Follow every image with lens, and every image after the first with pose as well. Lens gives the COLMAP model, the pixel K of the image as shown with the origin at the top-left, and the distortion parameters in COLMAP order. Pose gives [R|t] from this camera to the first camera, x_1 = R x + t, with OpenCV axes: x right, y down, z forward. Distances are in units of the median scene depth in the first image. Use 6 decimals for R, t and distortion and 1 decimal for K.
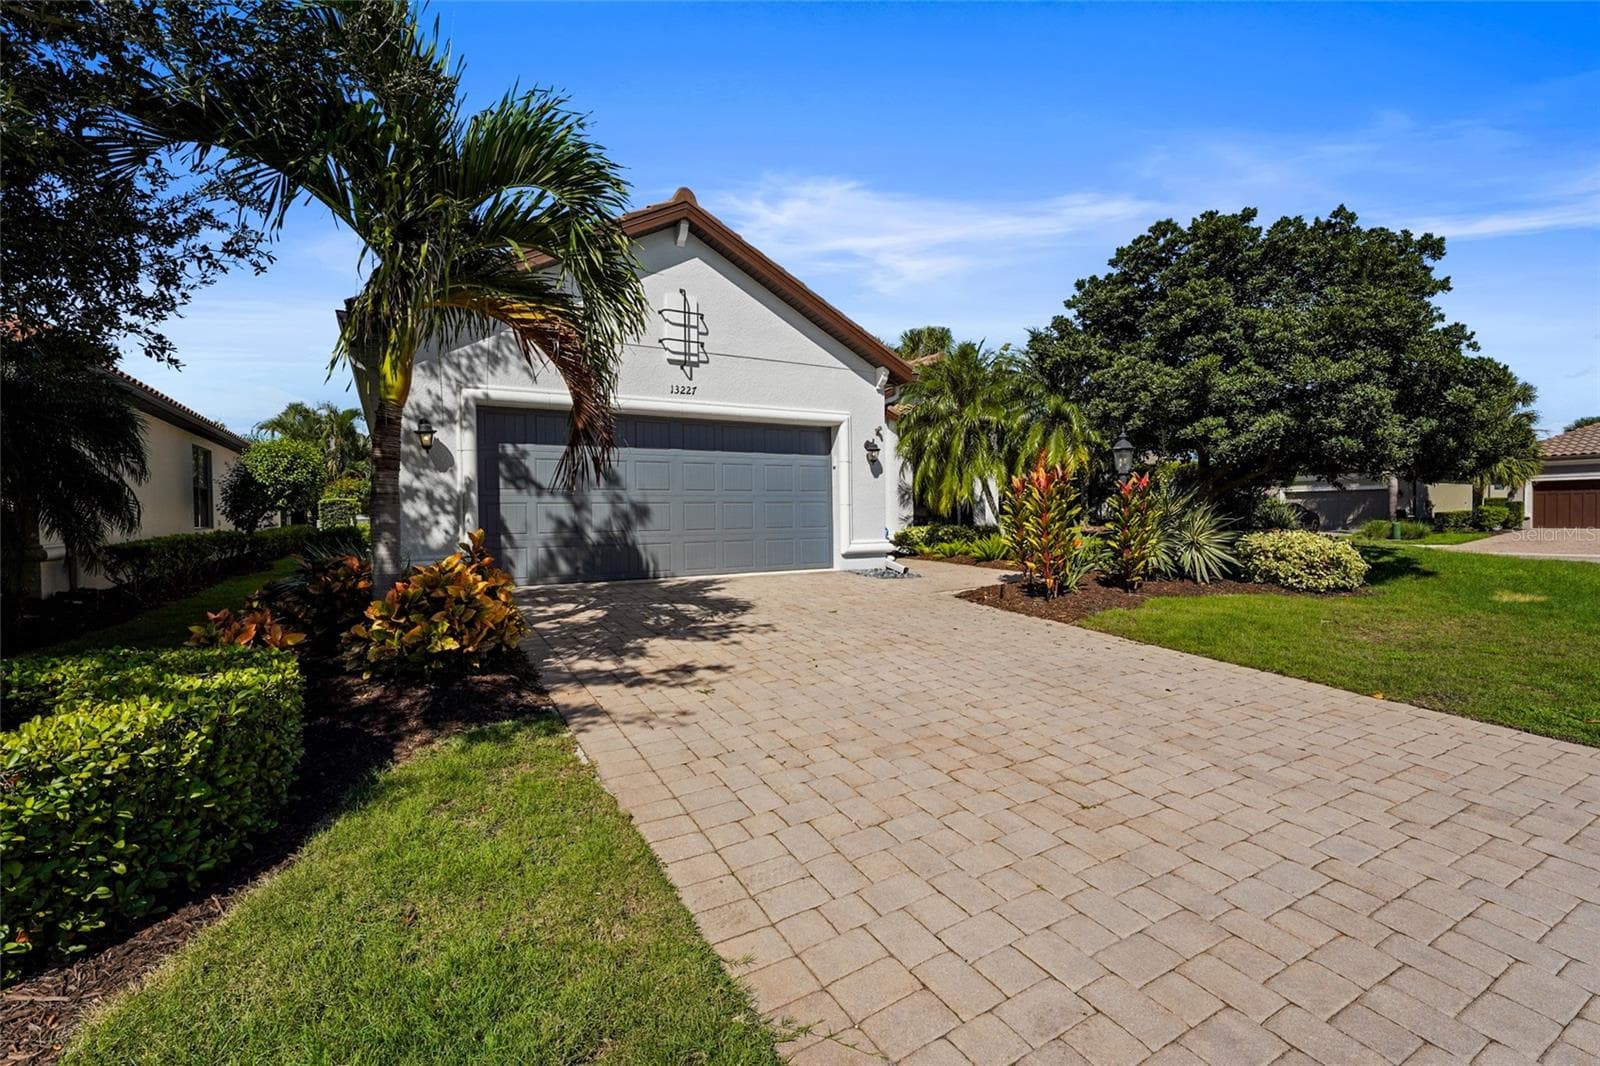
lens RADIAL K [[706.6, 0, 800.0], [0, 706.6, 533.0], [0, 0, 1]] dist [-0.000991, -0.000642]
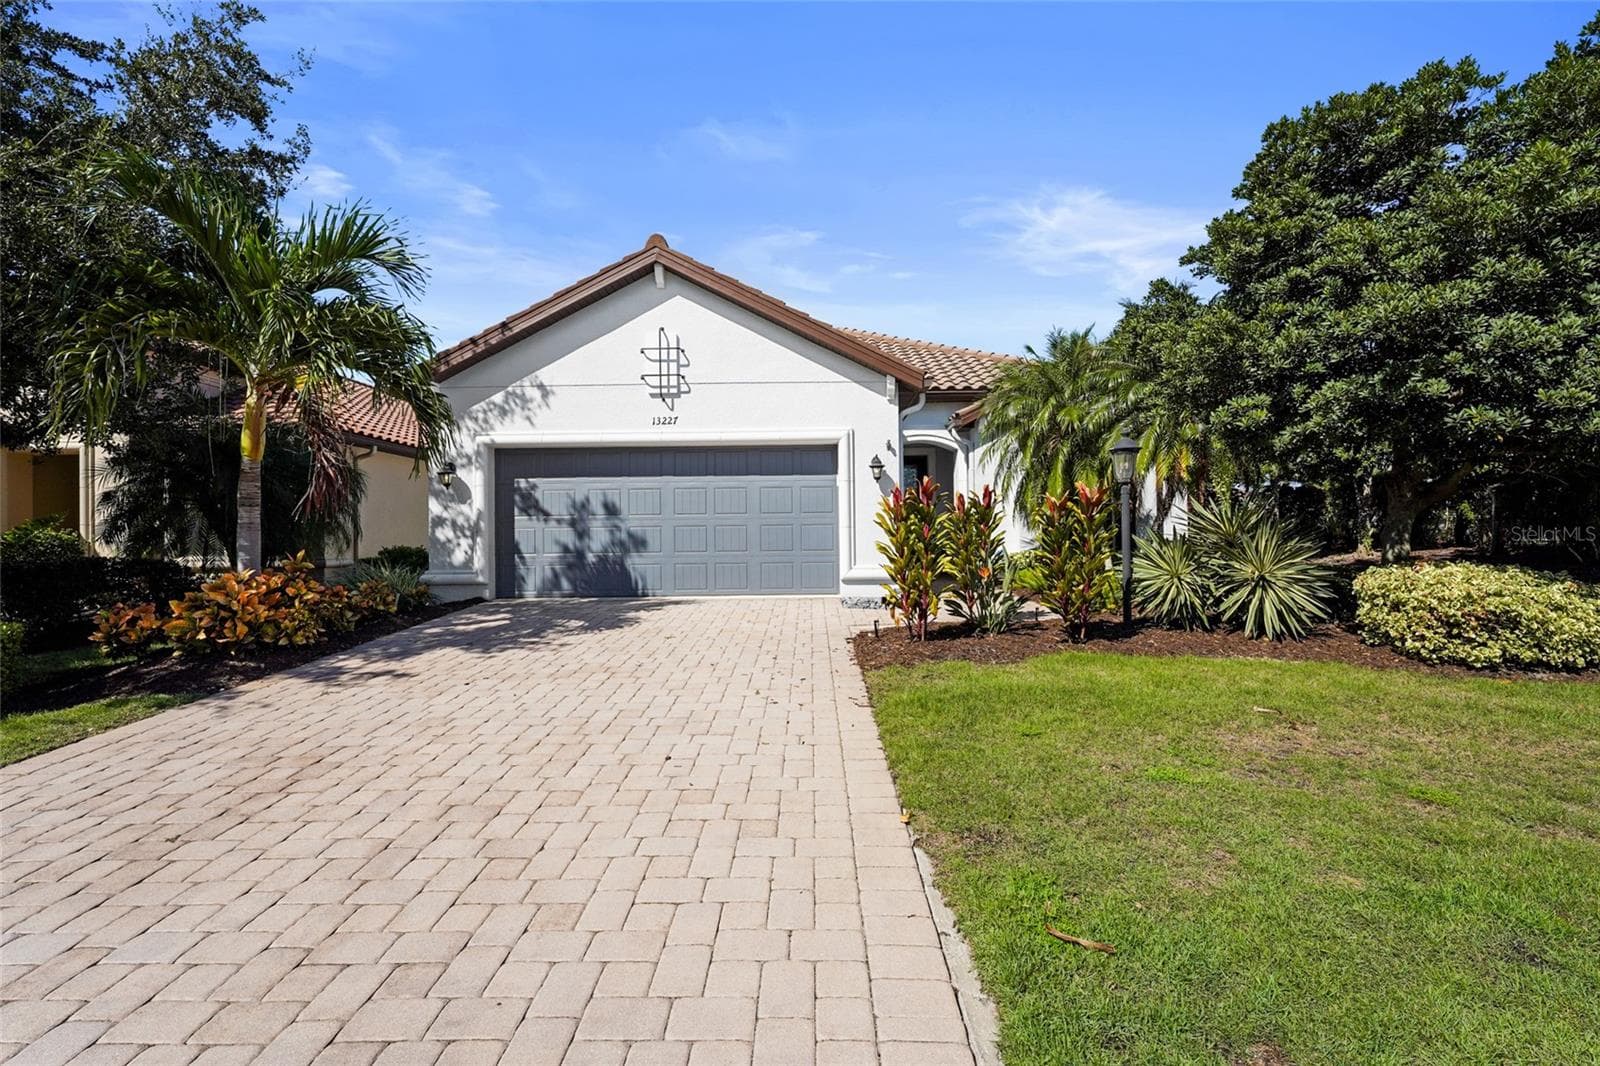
lens RADIAL K [[706.6, 0, 800.0], [0, 706.6, 533.0], [0, 0, 1]] dist [-0.000991, -0.000642]
pose [[0.860789, -0.002902, -0.508954, 0.528199], [-0.010651, 0.999662, -0.023713, -0.009670], [0.508851, 0.025832, 0.860467, 0.182553]]
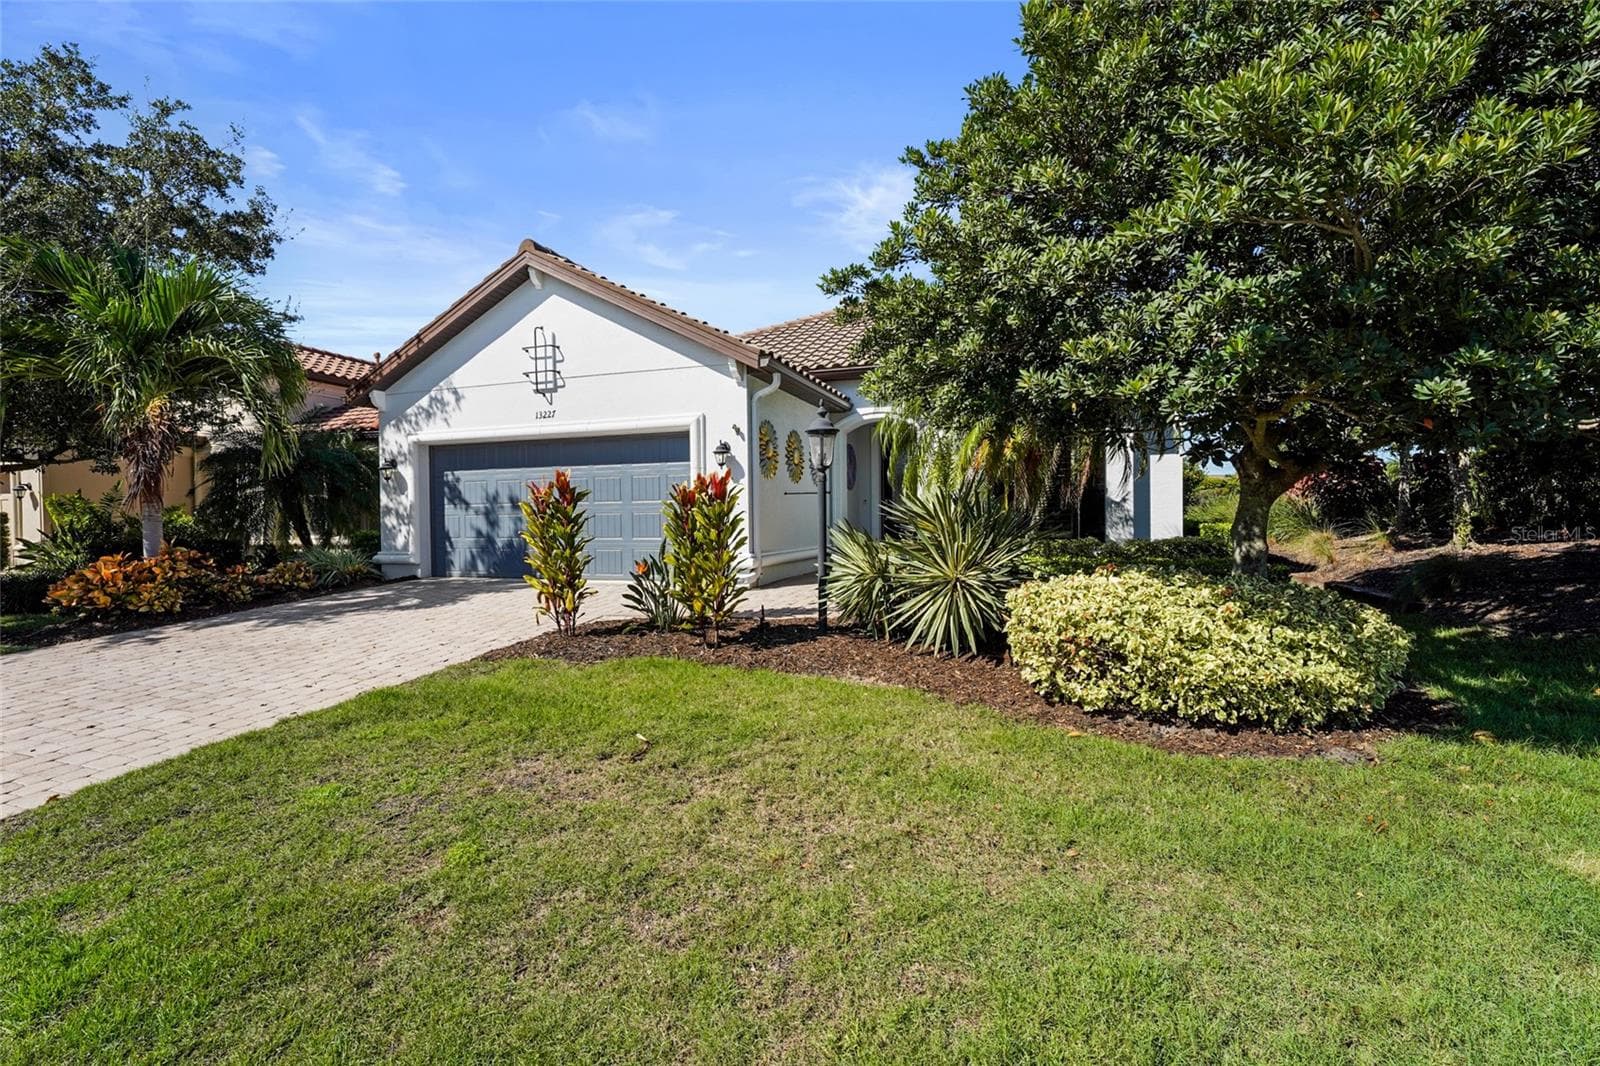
lens RADIAL K [[706.6, 0, 800.0], [0, 706.6, 533.0], [0, 0, 1]] dist [-0.000991, -0.000642]
pose [[0.653469, 0.019782, -0.756695, 0.921693], [-0.014387, 0.999802, 0.013713, -0.032785], [0.756817, 0.001926, 0.653624, 0.543634]]
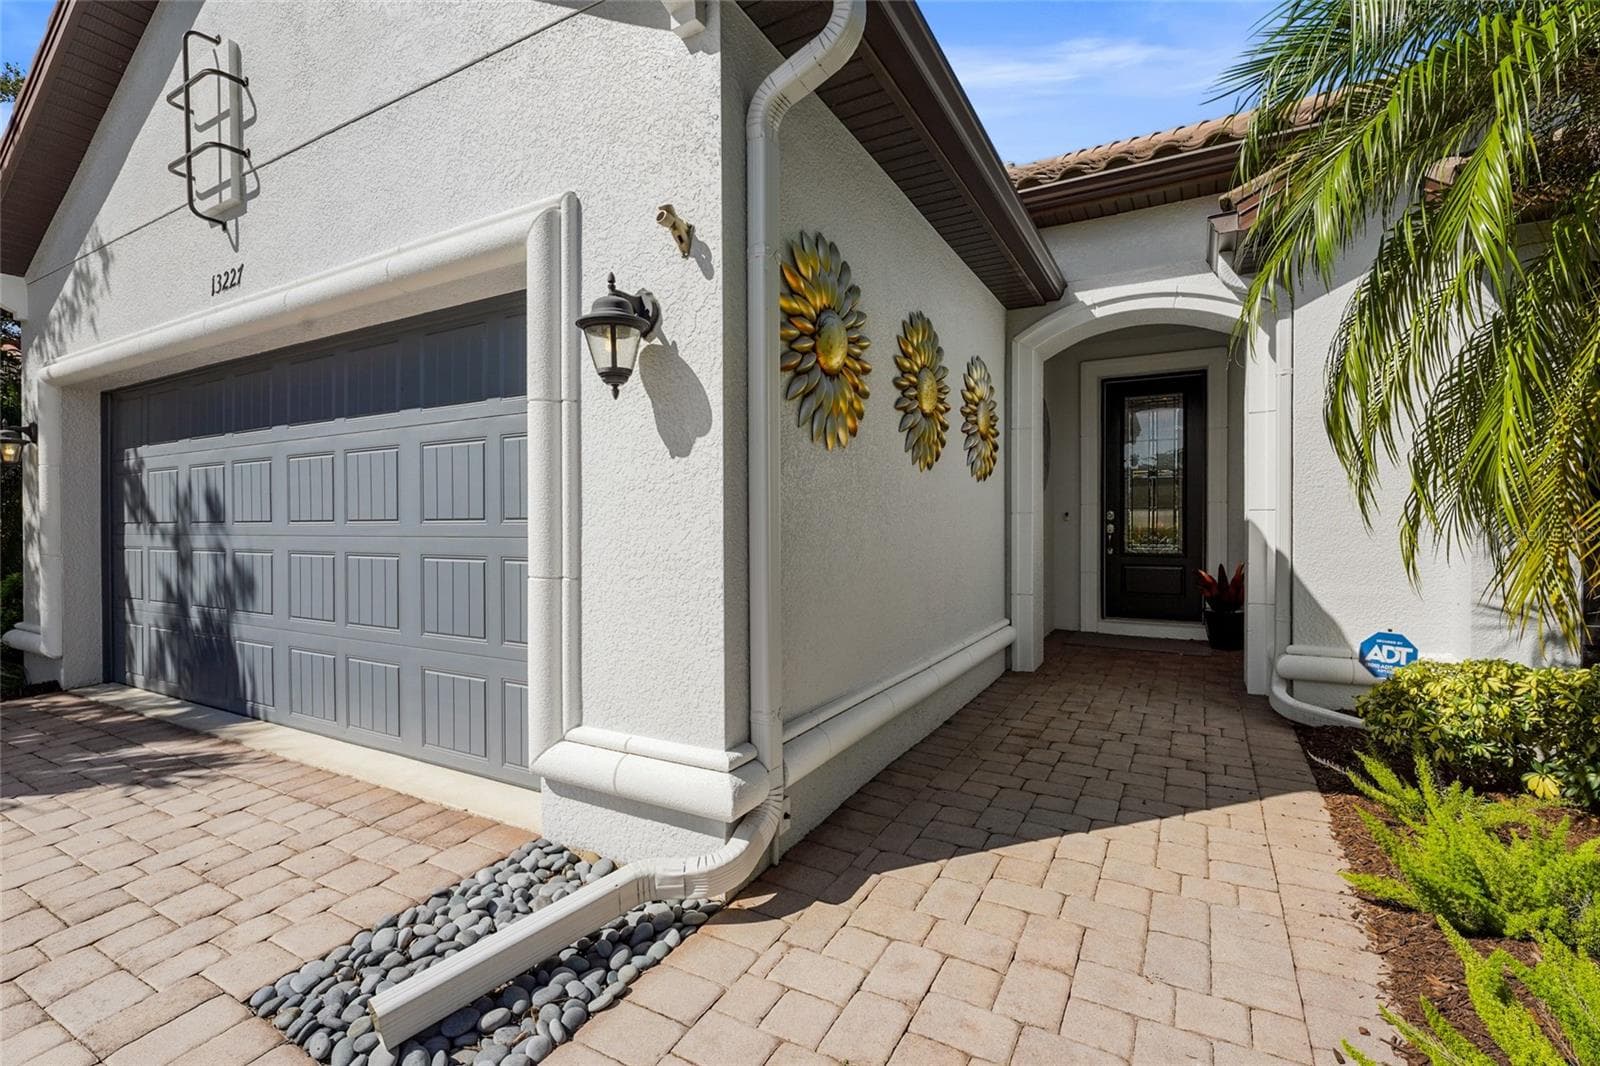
lens RADIAL K [[706.6, 0, 800.0], [0, 706.6, 533.0], [0, 0, 1]] dist [-0.000991, -0.000642]
pose [[0.512881, 0.020441, -0.858216, 0.346093], [-0.024959, 0.999649, 0.008894, -0.064306], [0.858097, 0.016859, 0.513211, 1.030905]]
